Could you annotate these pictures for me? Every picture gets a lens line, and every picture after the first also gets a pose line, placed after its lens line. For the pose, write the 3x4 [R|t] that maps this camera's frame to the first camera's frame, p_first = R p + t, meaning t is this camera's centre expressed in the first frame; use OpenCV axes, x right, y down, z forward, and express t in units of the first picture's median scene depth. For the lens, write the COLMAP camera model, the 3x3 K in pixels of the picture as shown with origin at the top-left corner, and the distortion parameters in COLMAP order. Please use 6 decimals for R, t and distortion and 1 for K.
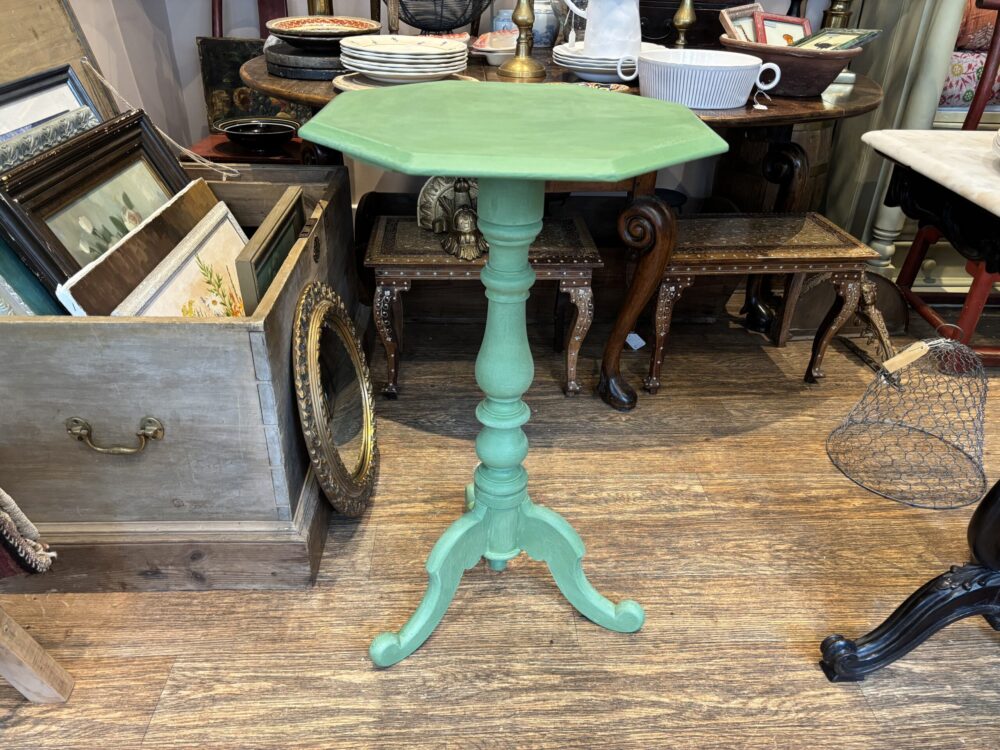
lens RADIAL K [[772.4, 0, 501.9], [0, 772.4, 366.1], [0, 0, 1]] dist [0.017432, -0.051262]
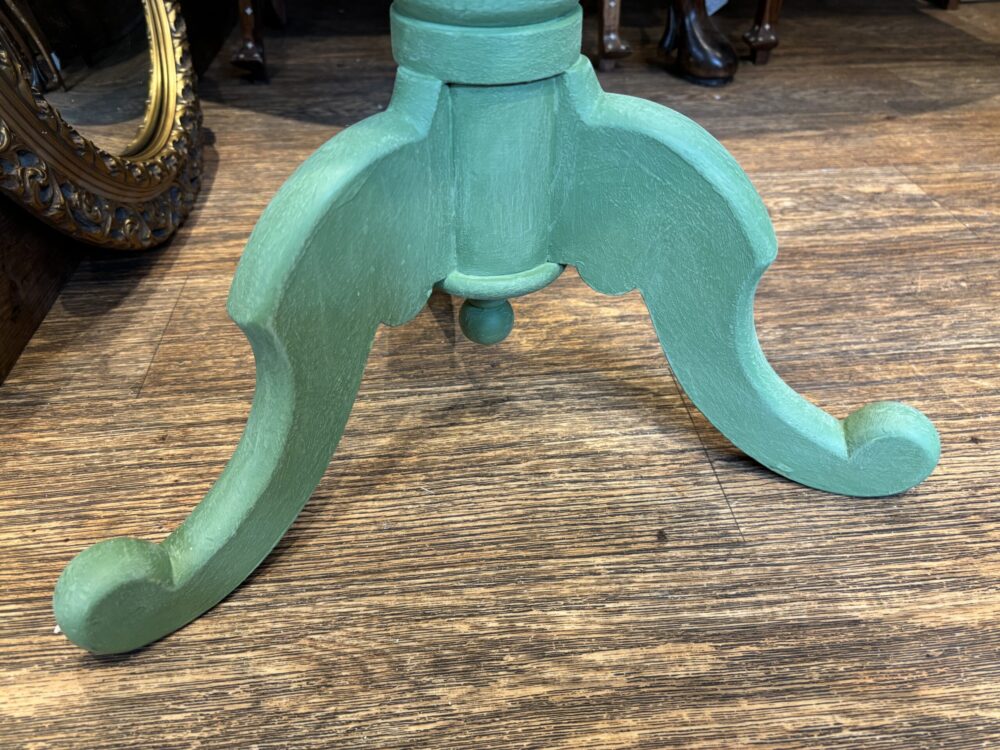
lens RADIAL K [[780.4, 0, 506.9], [0, 780.4, 392.2], [0, 0, 1]] dist [0.035771, -0.059090]
pose [[0.998261, -0.049231, 0.032414, -0.008201], [0.041937, 0.979637, 0.196349, 0.194071], [-0.041421, -0.194648, 0.979998, 0.585017]]
